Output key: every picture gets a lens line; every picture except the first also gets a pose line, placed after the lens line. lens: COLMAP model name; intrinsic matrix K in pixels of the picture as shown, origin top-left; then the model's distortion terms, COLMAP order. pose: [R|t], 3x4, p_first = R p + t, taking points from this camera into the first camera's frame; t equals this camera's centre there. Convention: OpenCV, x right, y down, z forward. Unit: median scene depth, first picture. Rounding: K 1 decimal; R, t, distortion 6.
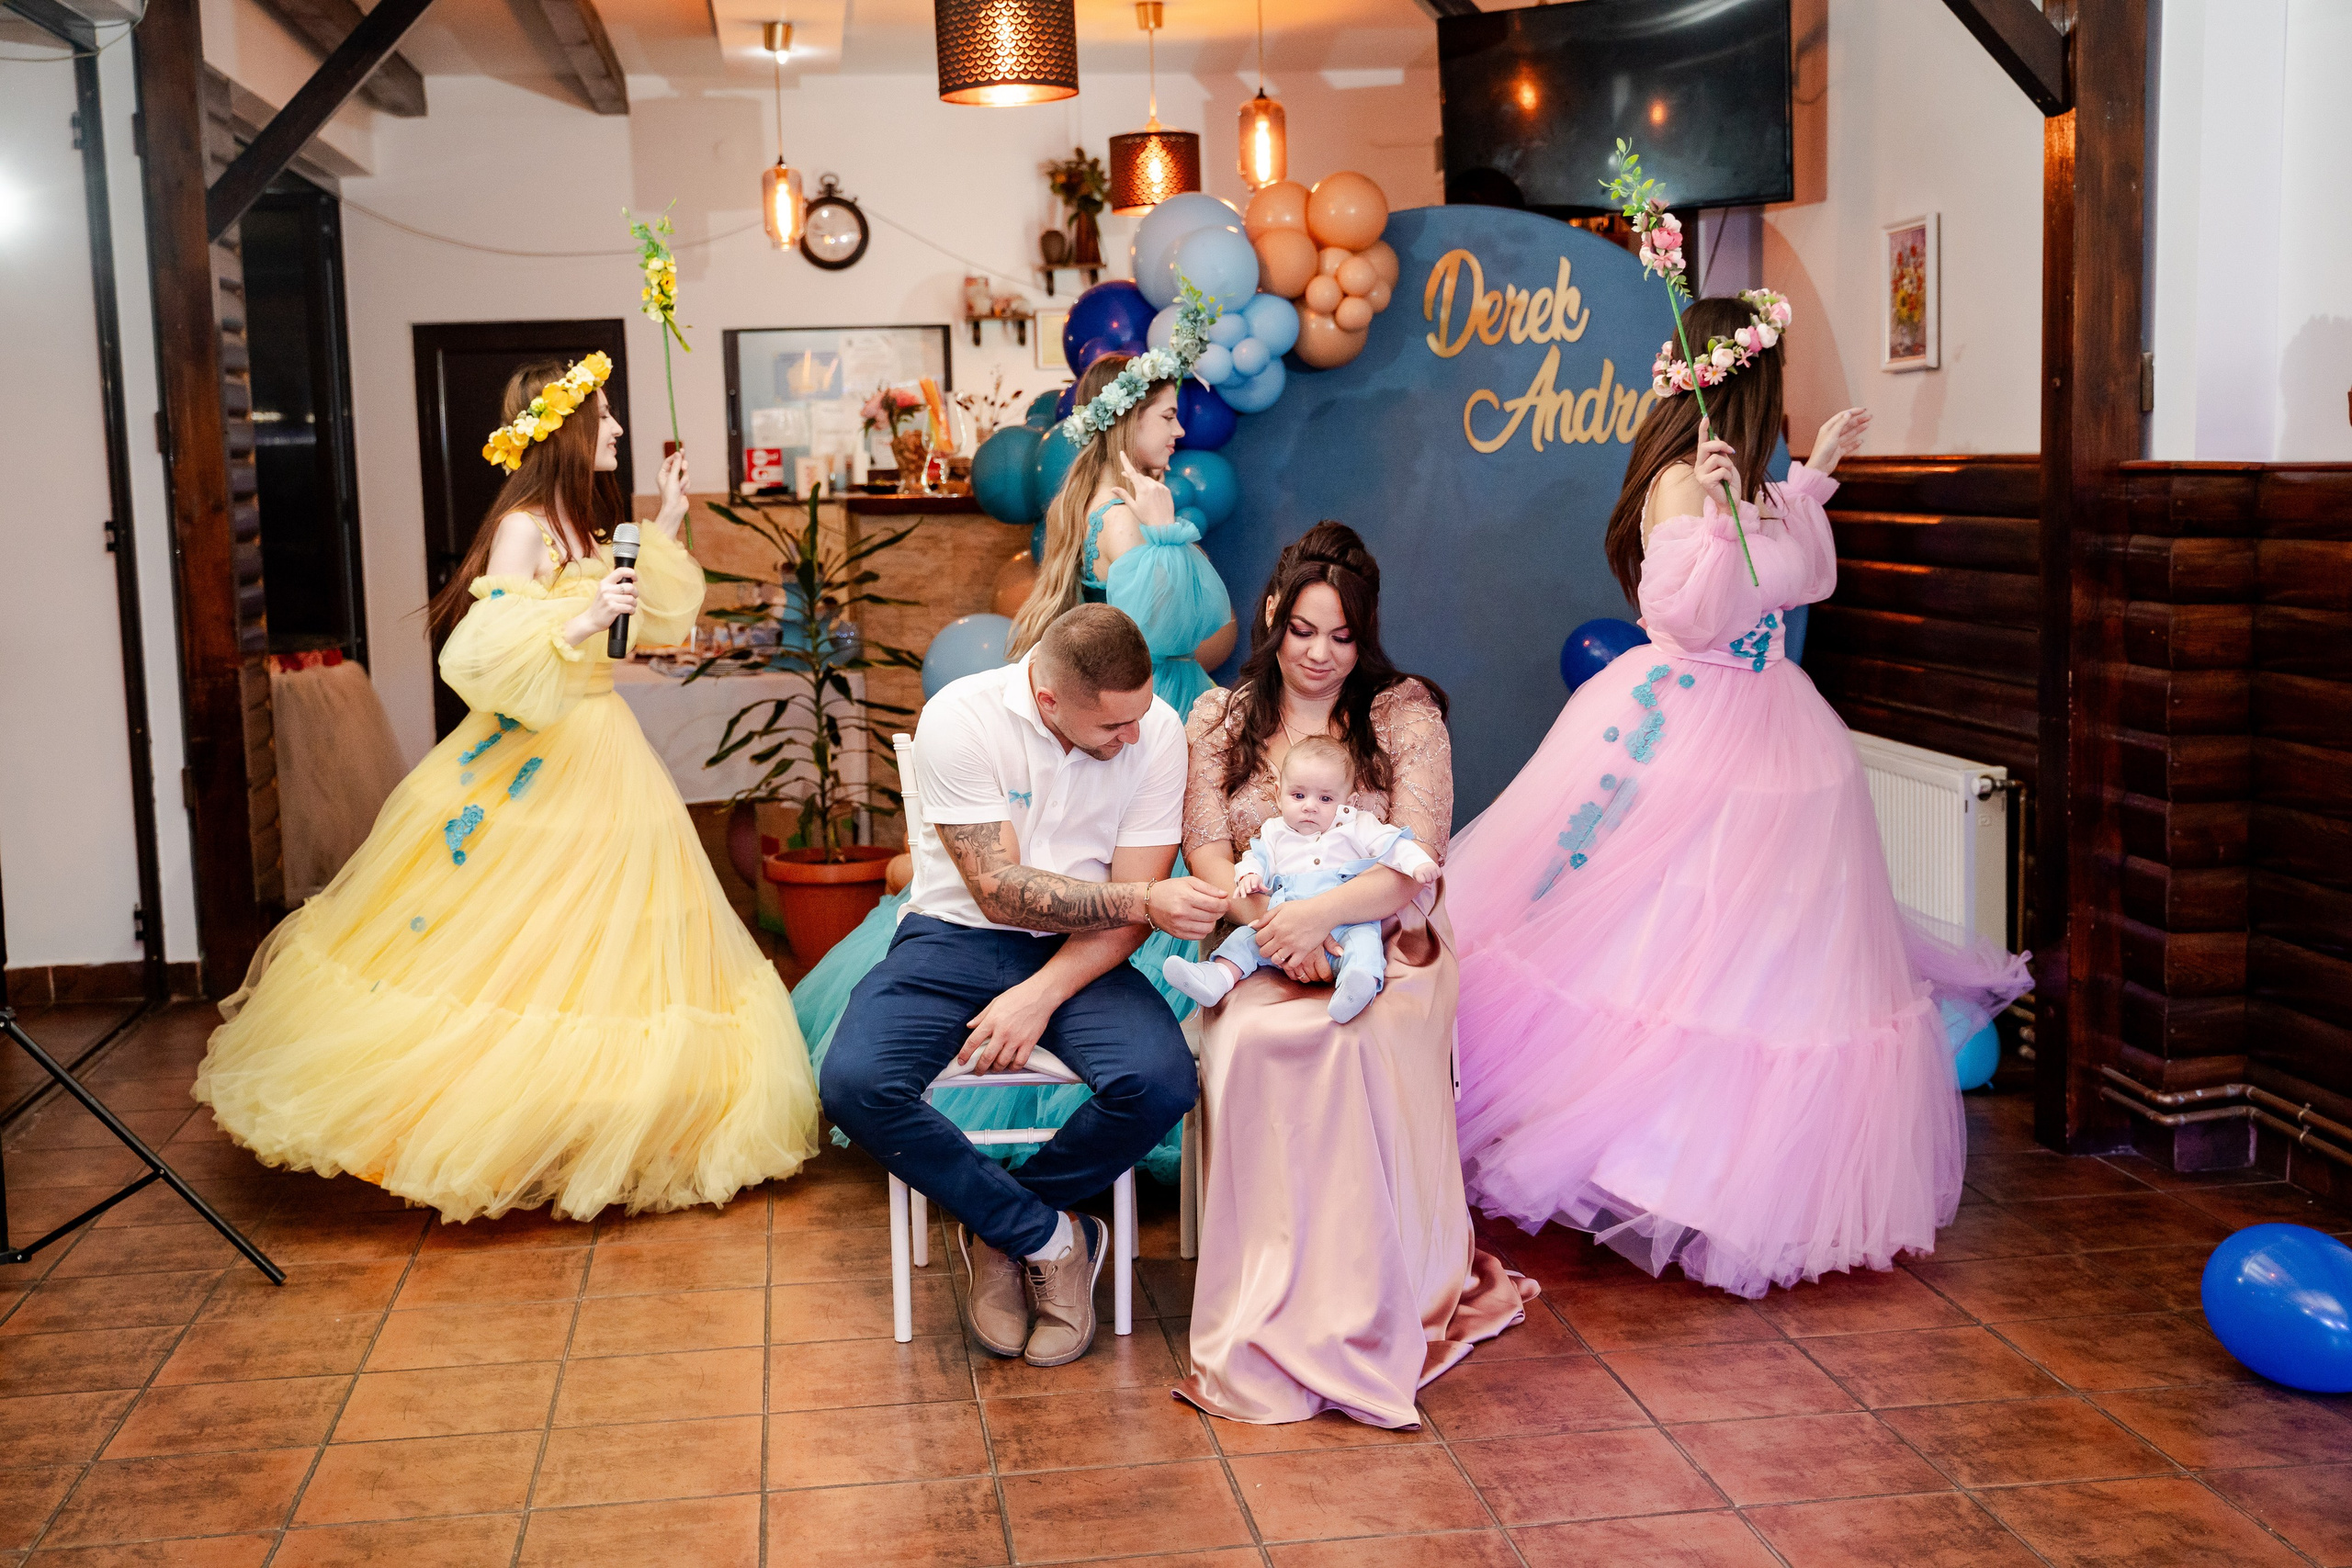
lens RADIAL K [[2718.1, 0, 1167.5], [0, 2718.1, 784.4], [0, 0, 1]] dist [0.032181, 0.000000]
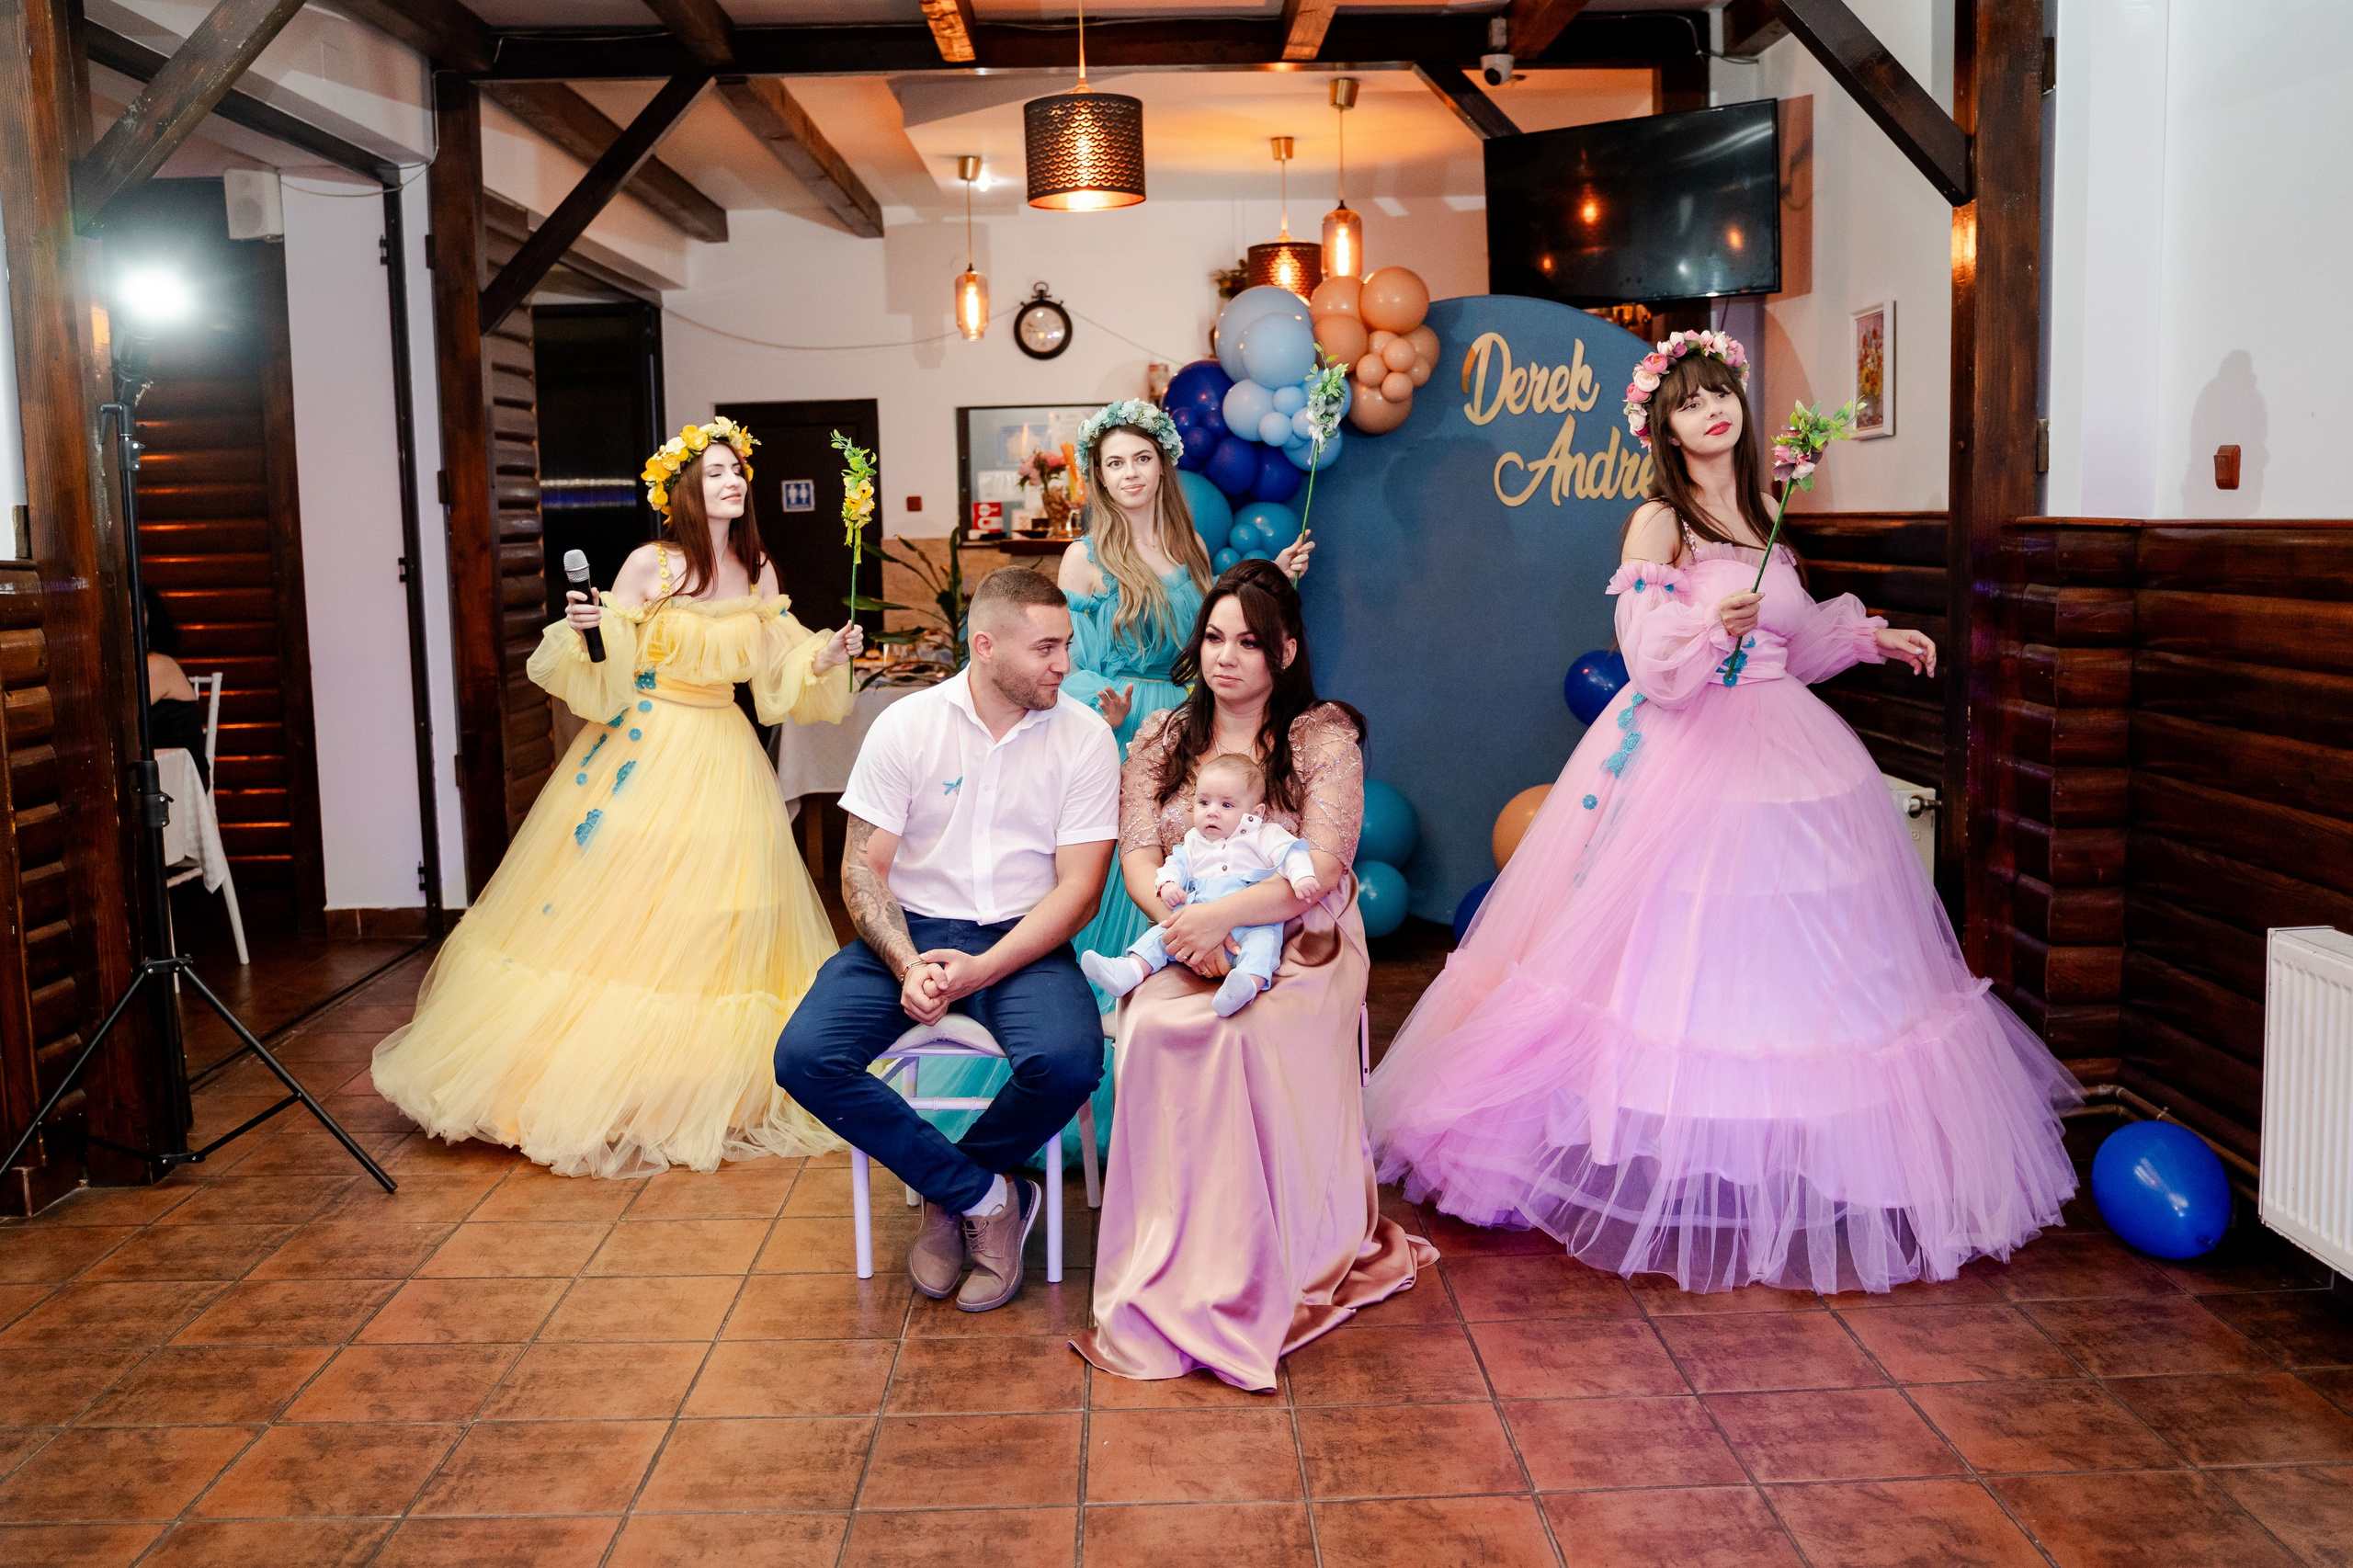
lens RADIAL K [[2100.9, 0, 1170.4], [0, 2100.9, 776.5], [0, 0, 1]] dist [-0.074132, 0.040597]
pose [[0.992685, 0.021387, -0.118824, 0.082365], [-0.020941, 0.999768, 0.005003, -0.007799], [0.118903, -0.002478, 0.992903, 0.093528]]
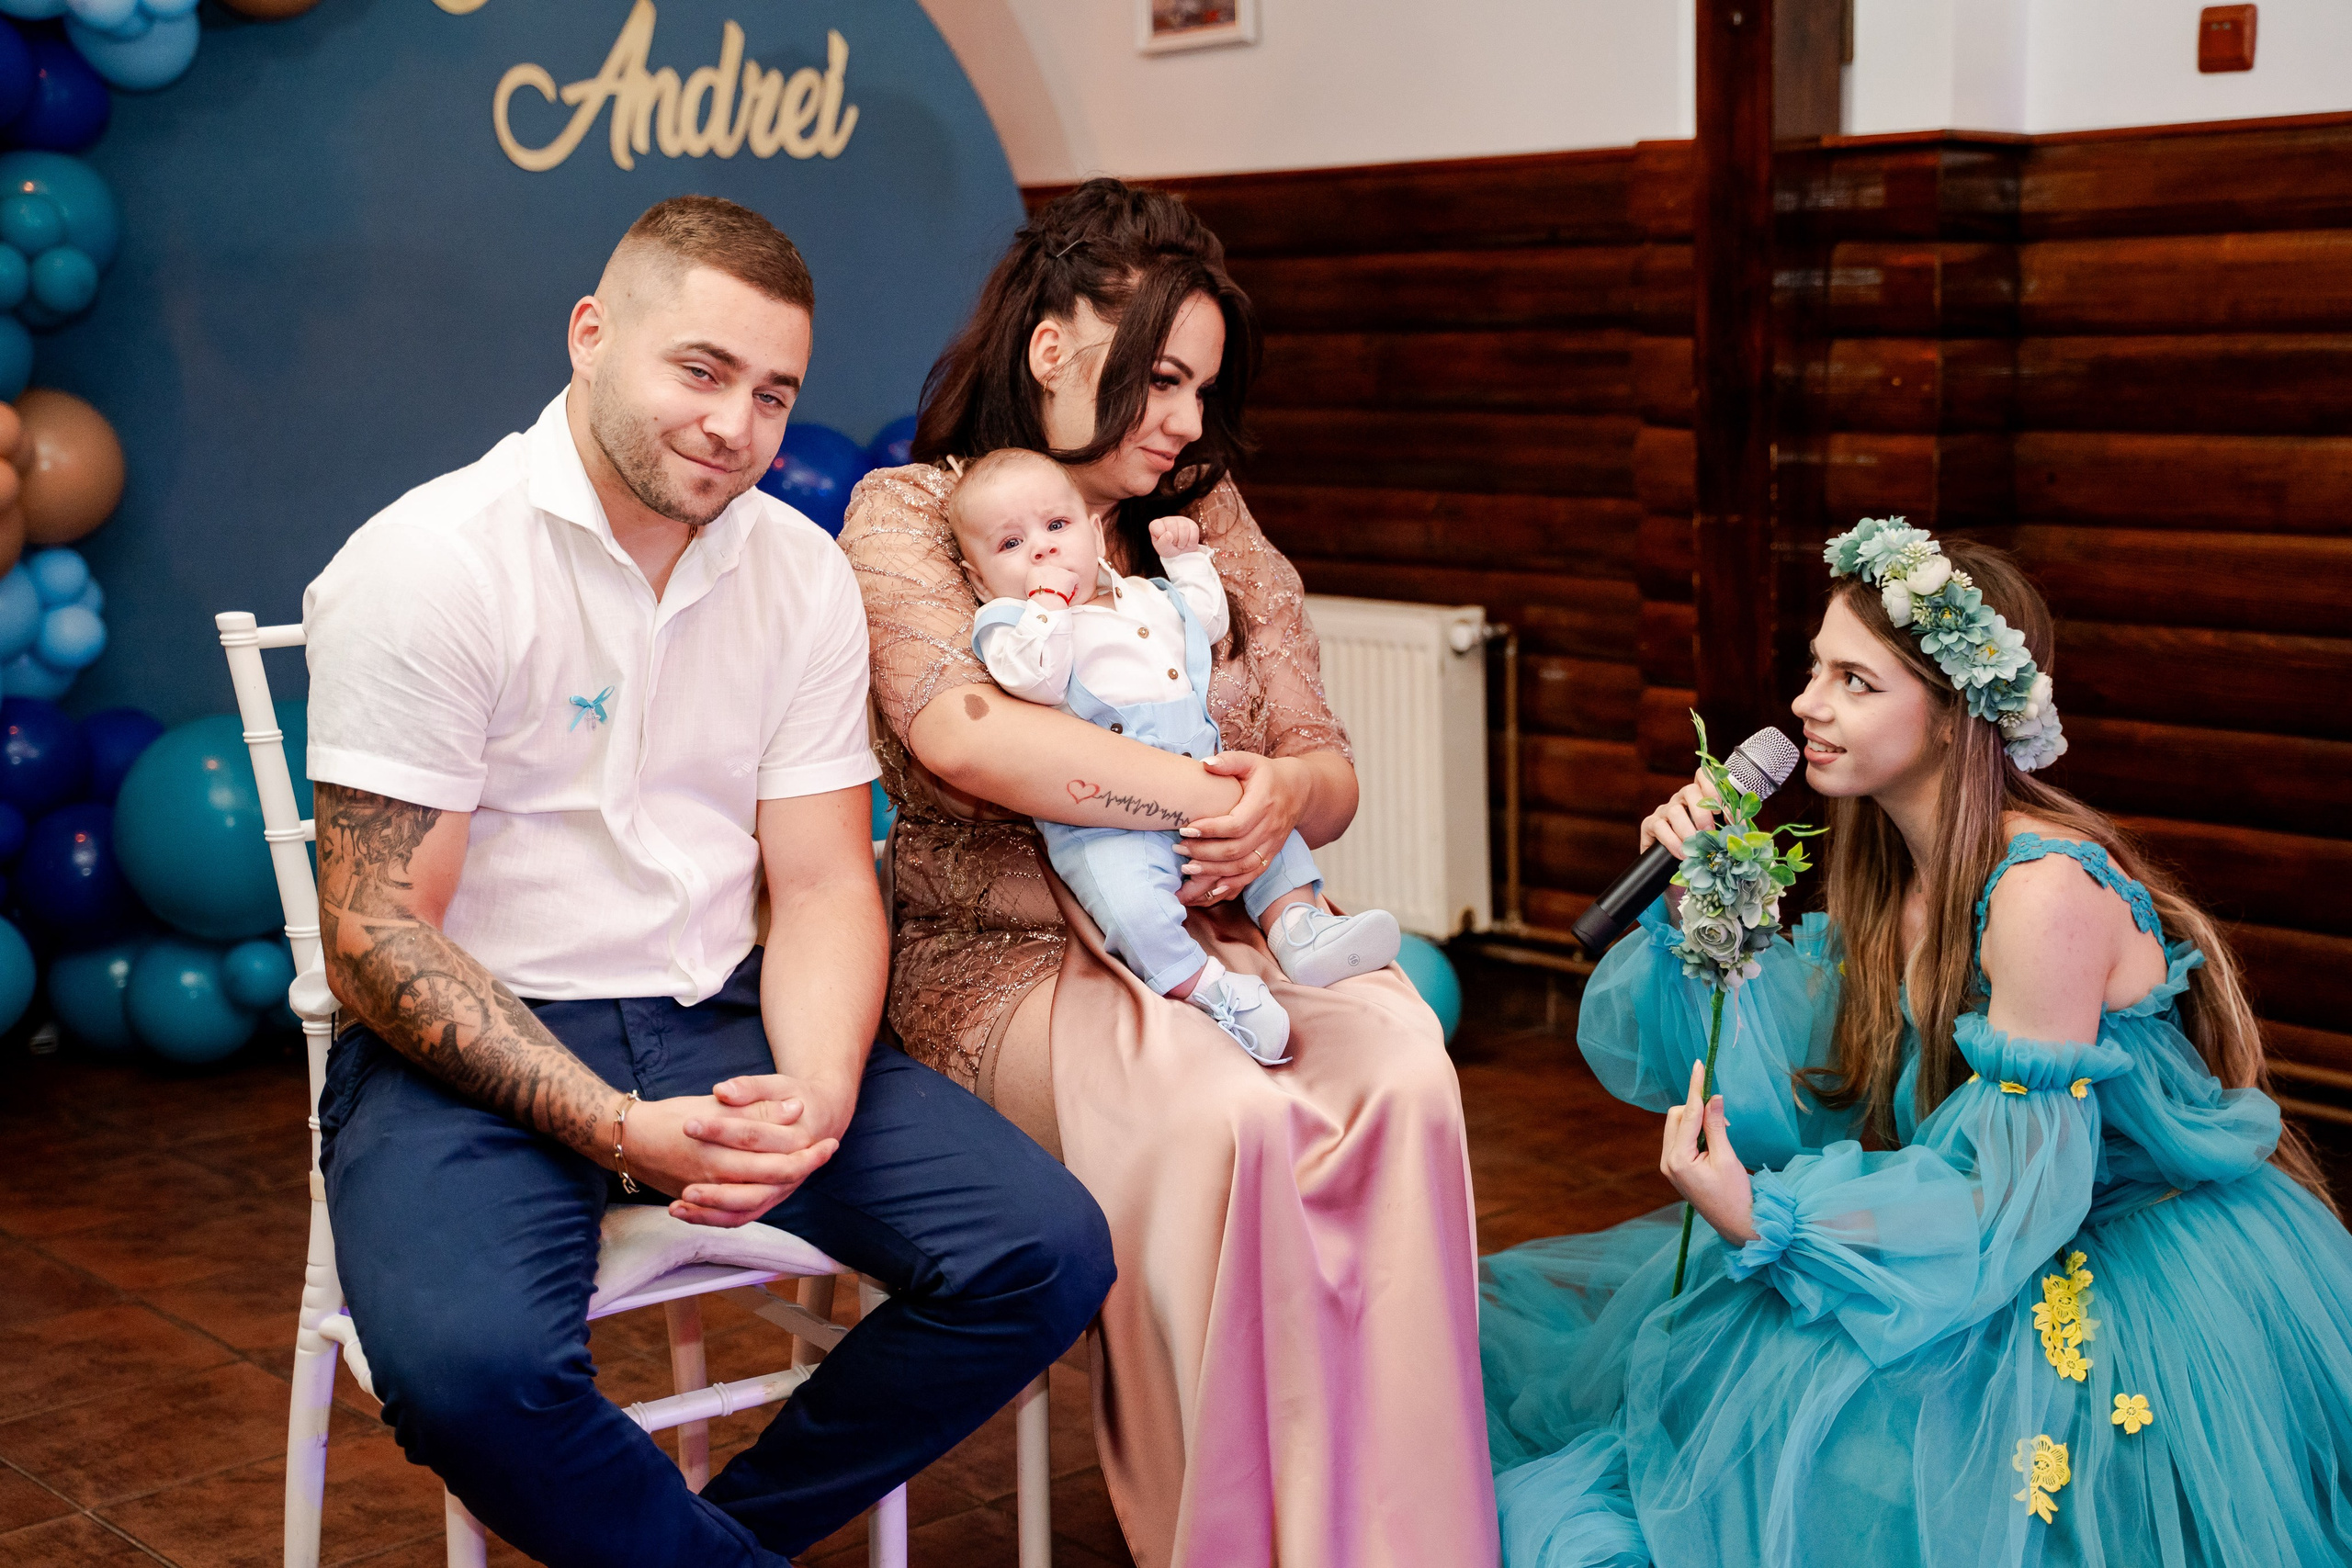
lens RADIAL K [[3329.4, 0, 1155.9], [0, 3329.4, 769.9], [0, 0, 1]] dist [0.180304, 0.000000]
pose [[0.845751, -0.080584, 0.527458, -0.186998], [0.072556, 0.996717, 0.035937, -0.001445], [-0.528622, 0.007876, 0.848821, 0.271692]]
